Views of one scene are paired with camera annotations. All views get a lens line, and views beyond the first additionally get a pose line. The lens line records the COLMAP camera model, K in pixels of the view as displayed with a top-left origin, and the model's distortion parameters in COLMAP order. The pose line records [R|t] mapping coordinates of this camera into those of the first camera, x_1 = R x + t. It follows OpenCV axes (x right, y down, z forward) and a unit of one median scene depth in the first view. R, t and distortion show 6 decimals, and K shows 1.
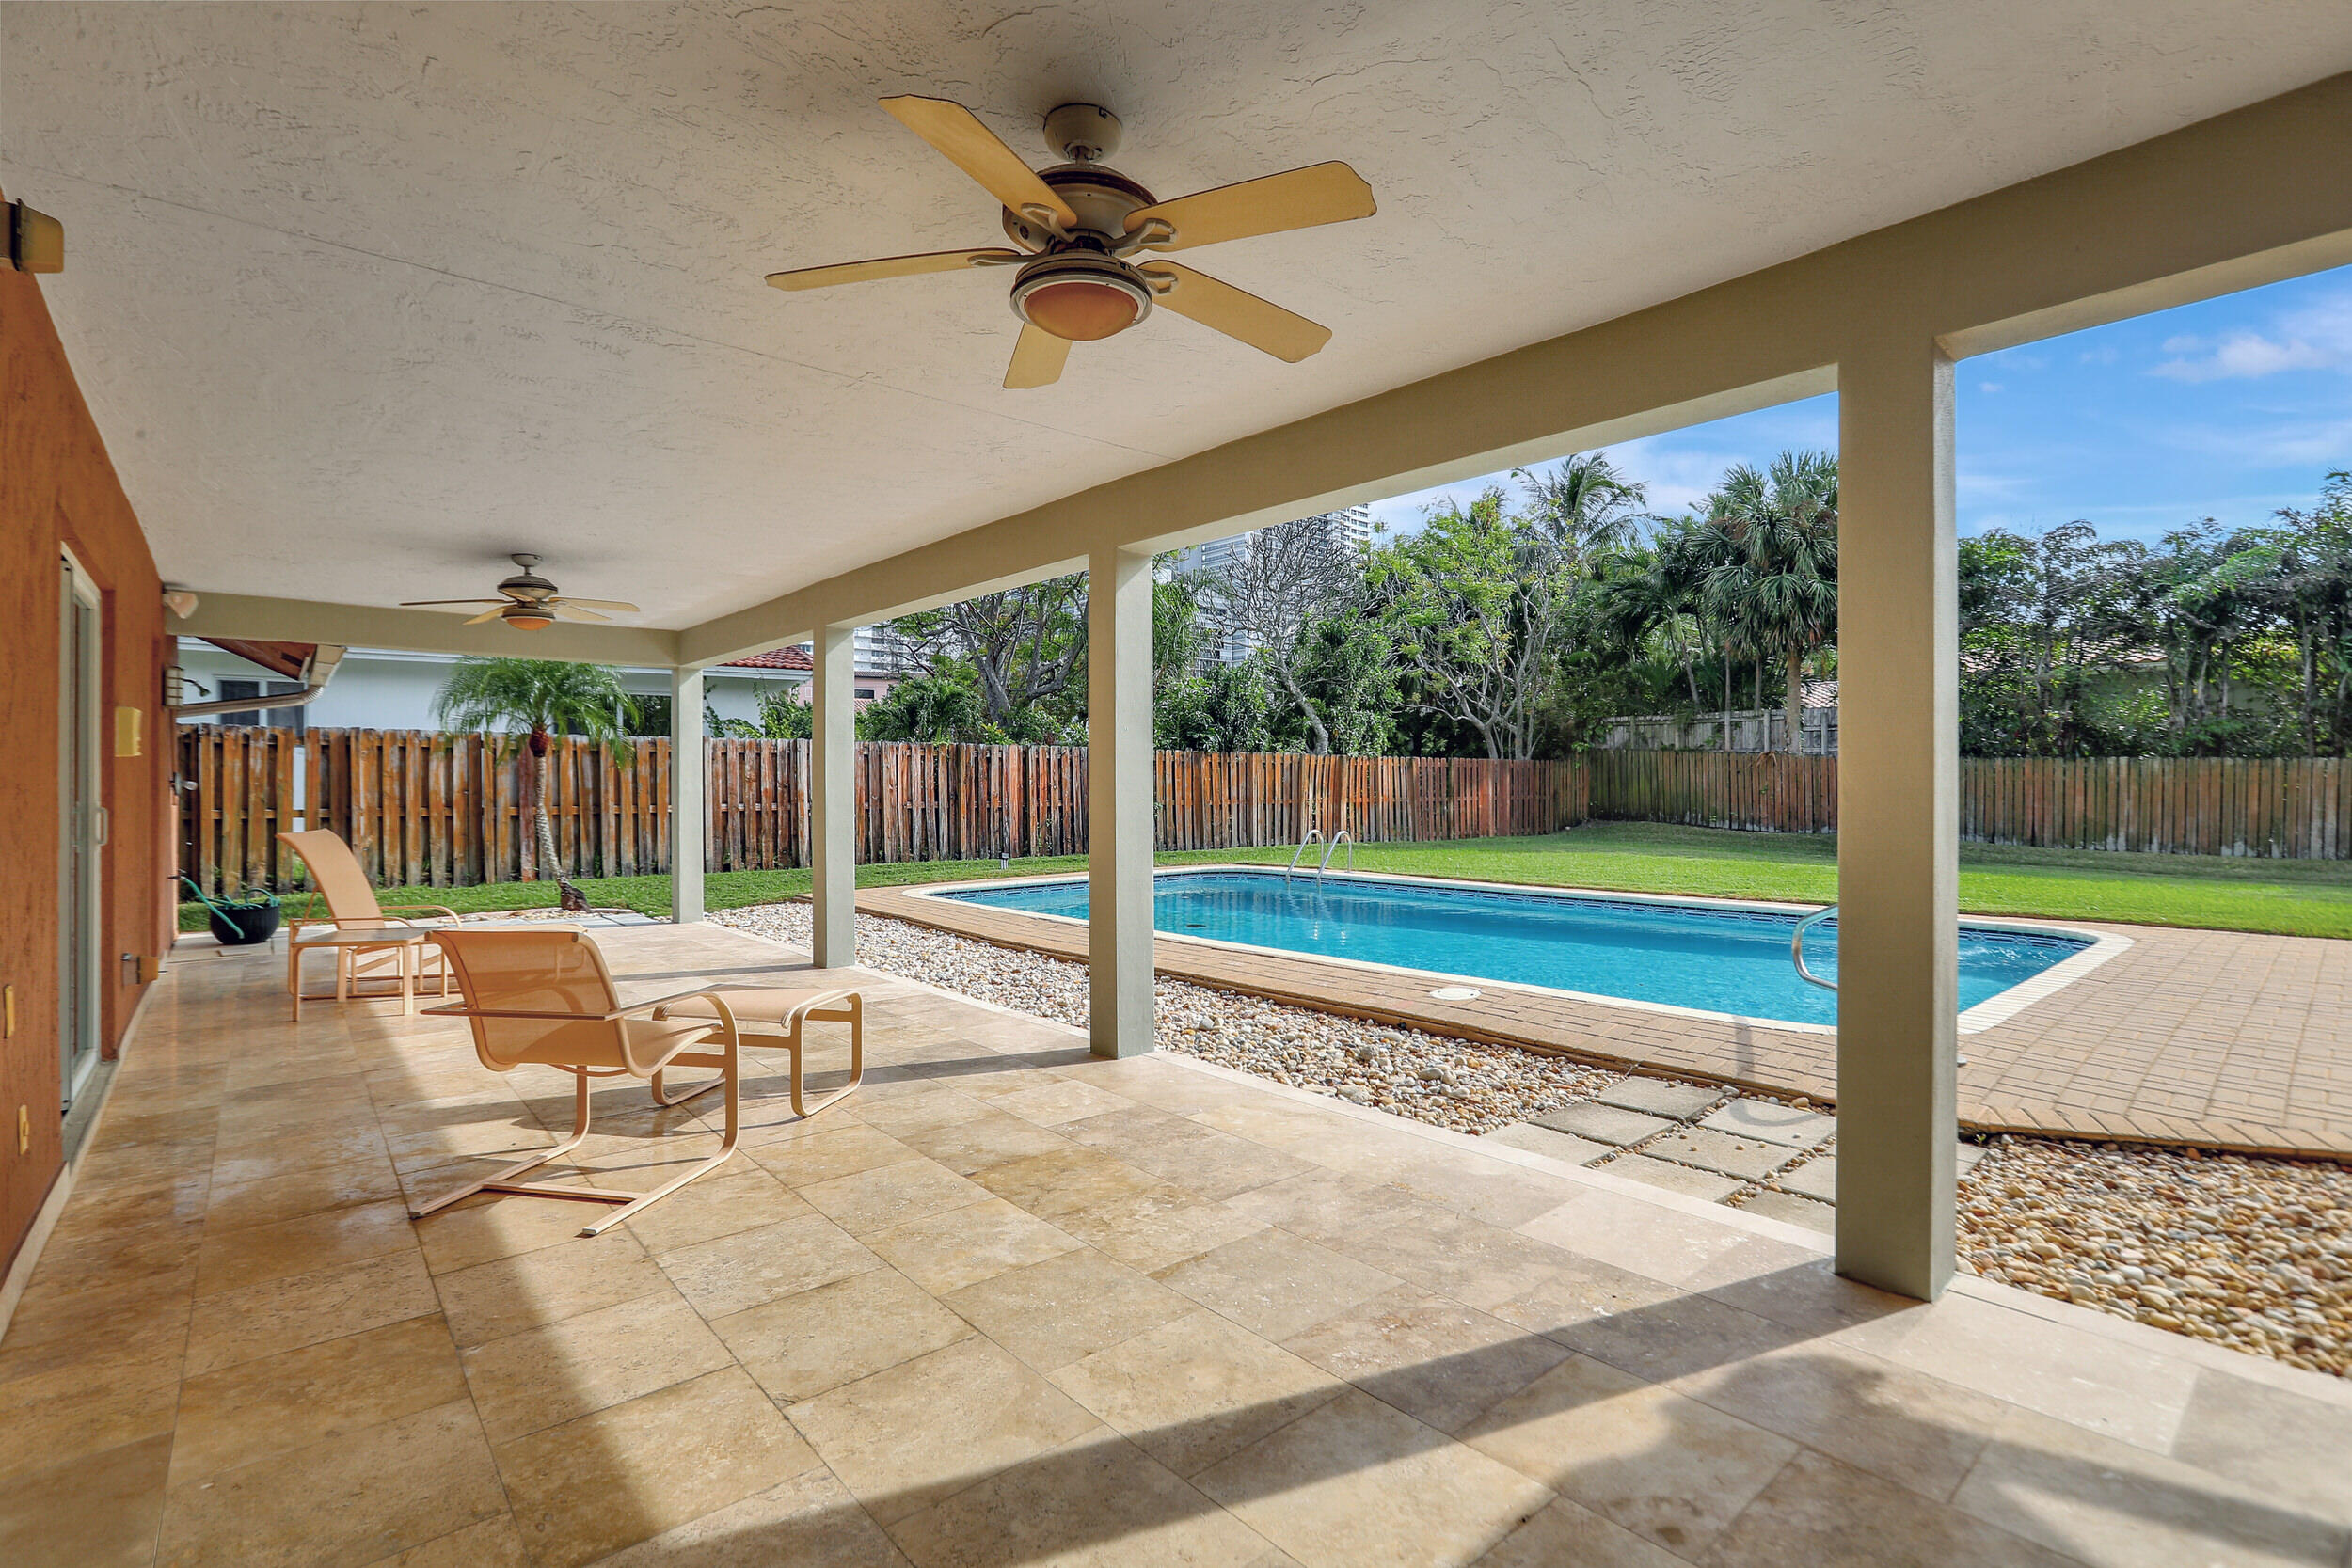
lens RADIAL K [[1081.9, 0, 1165.6], [0, 1081.9, 793.1], [0, 0, 1]] dist [-0.016928, 0.005313]
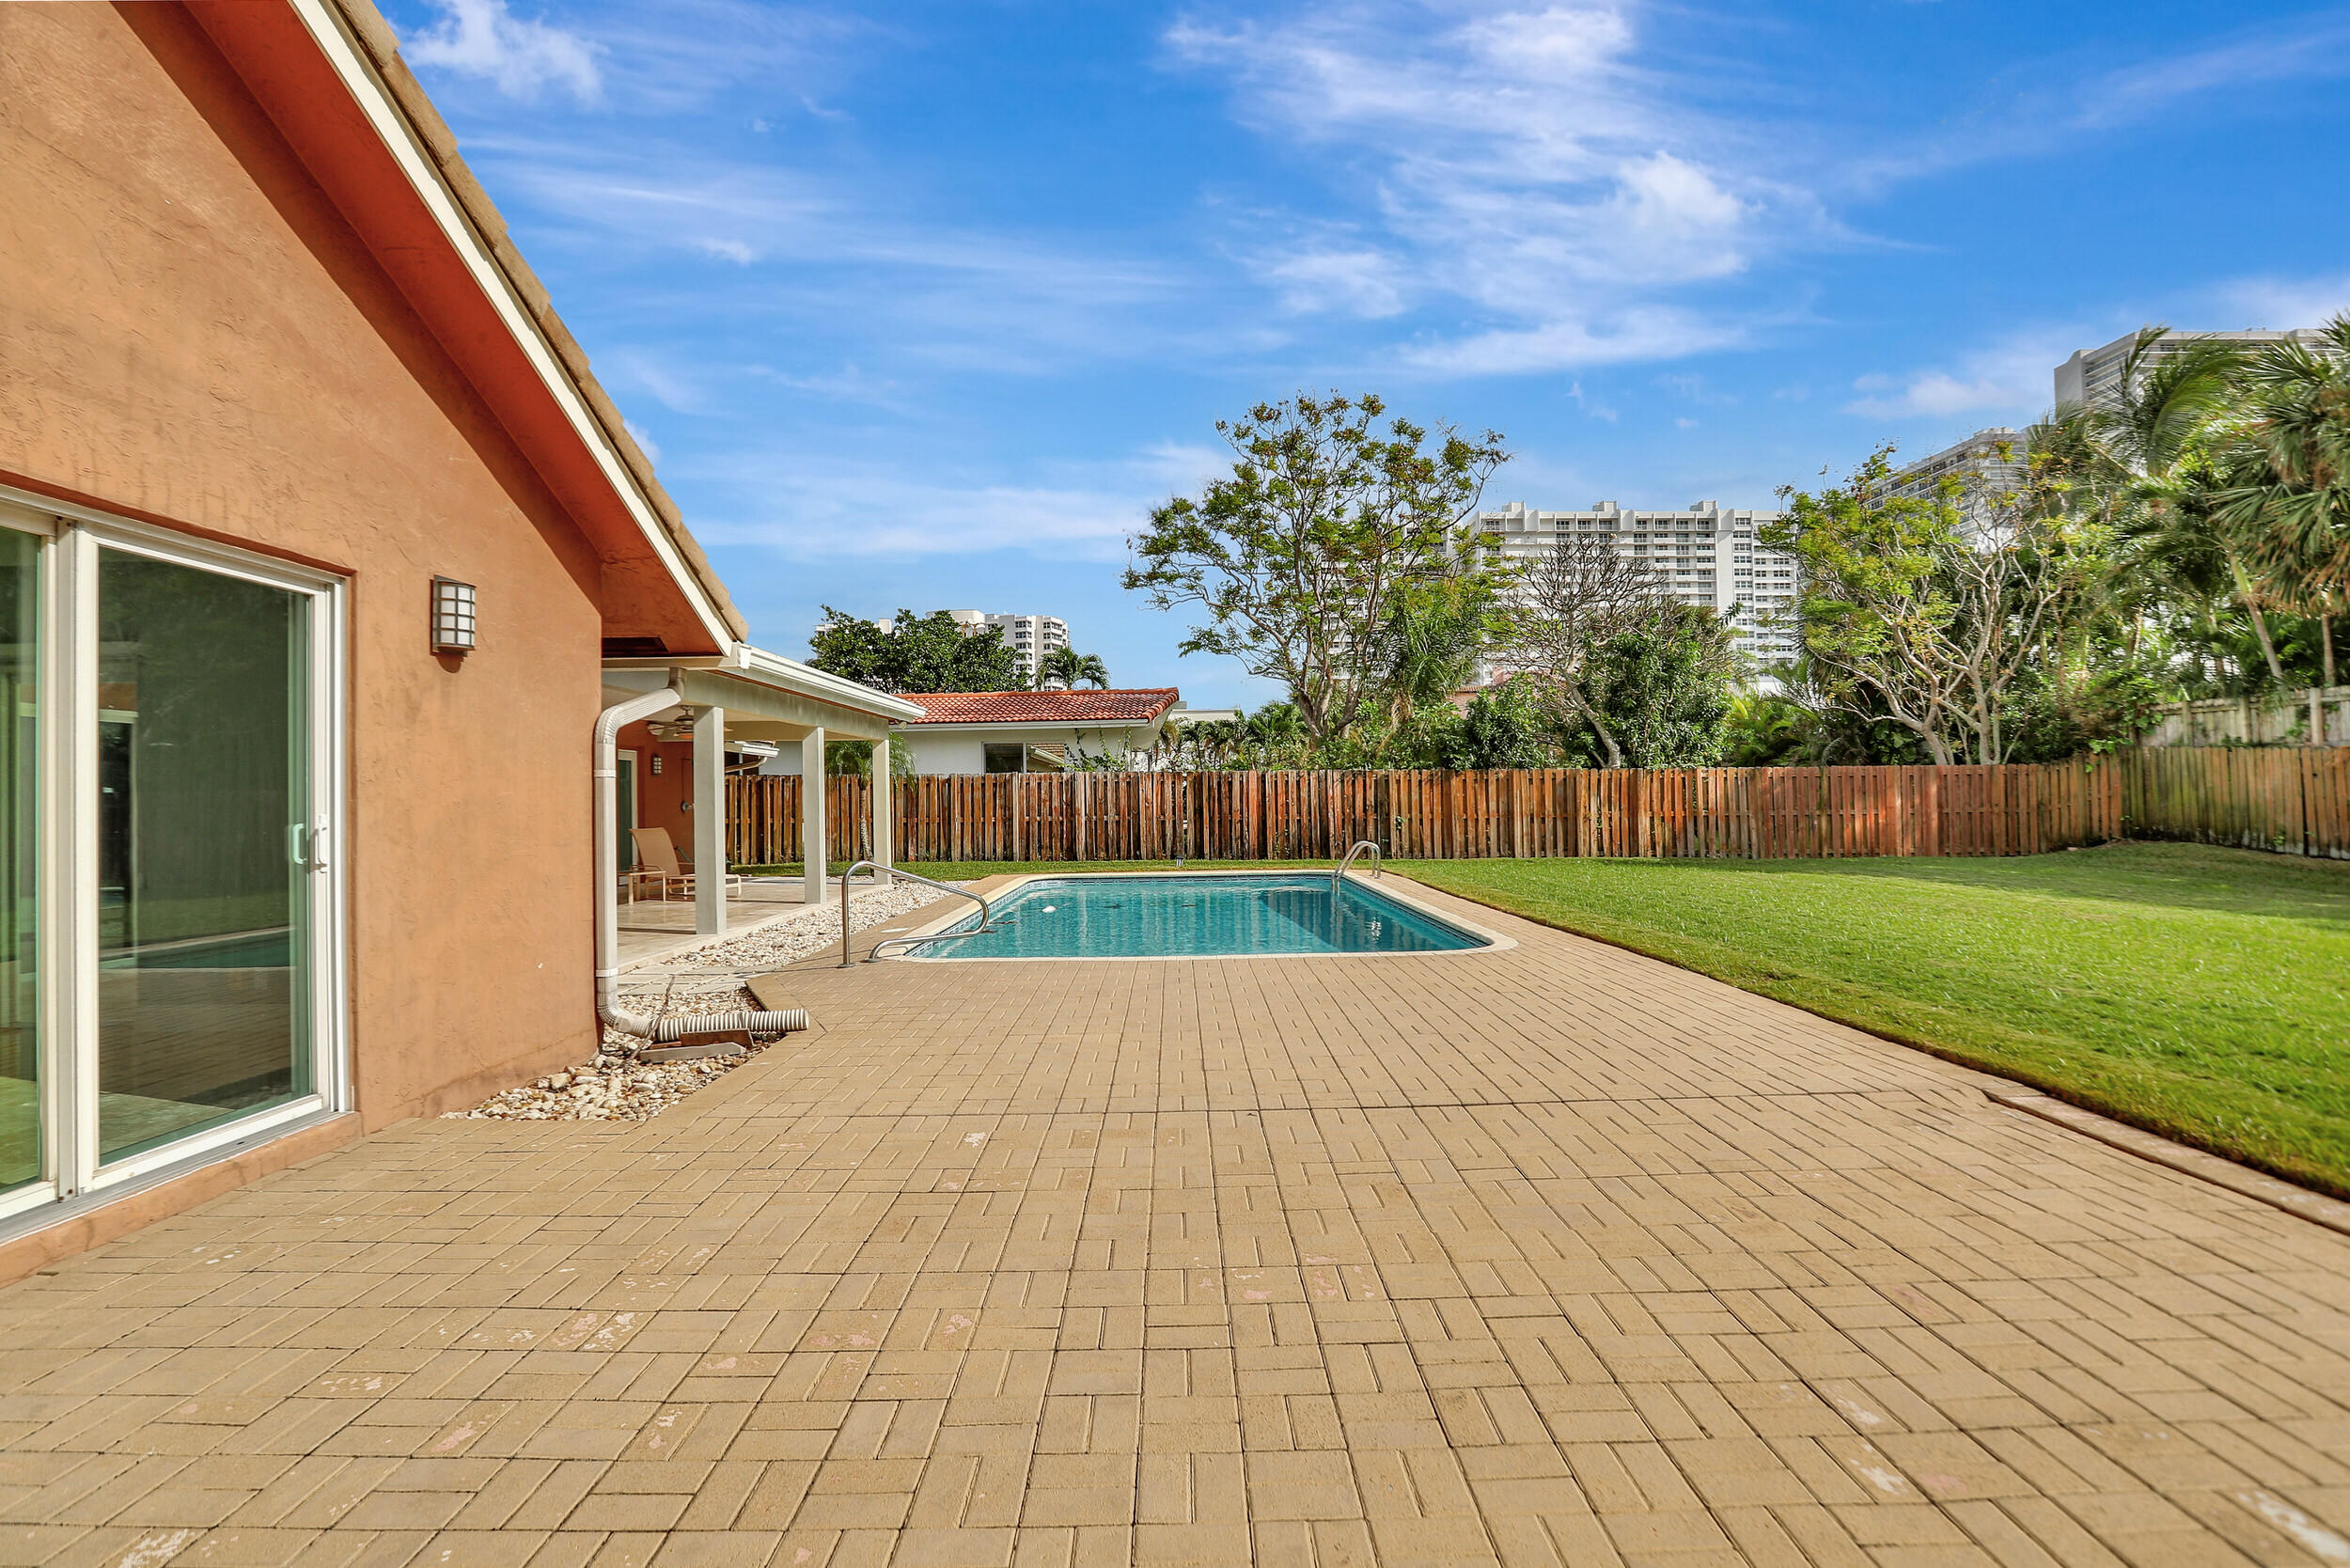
lens RADIAL K [[1081.1, 0, 1176.3], [0, 1081.1, 797.5], [0, 0, 1]] dist [-0.016928, 0.005313]
pose [[0.762062, -0.006904, -0.647467, 0.521937], [0.004196, 0.999975, -0.005725, -0.005099], [0.647490, 0.001646, 0.762072, -0.020342]]
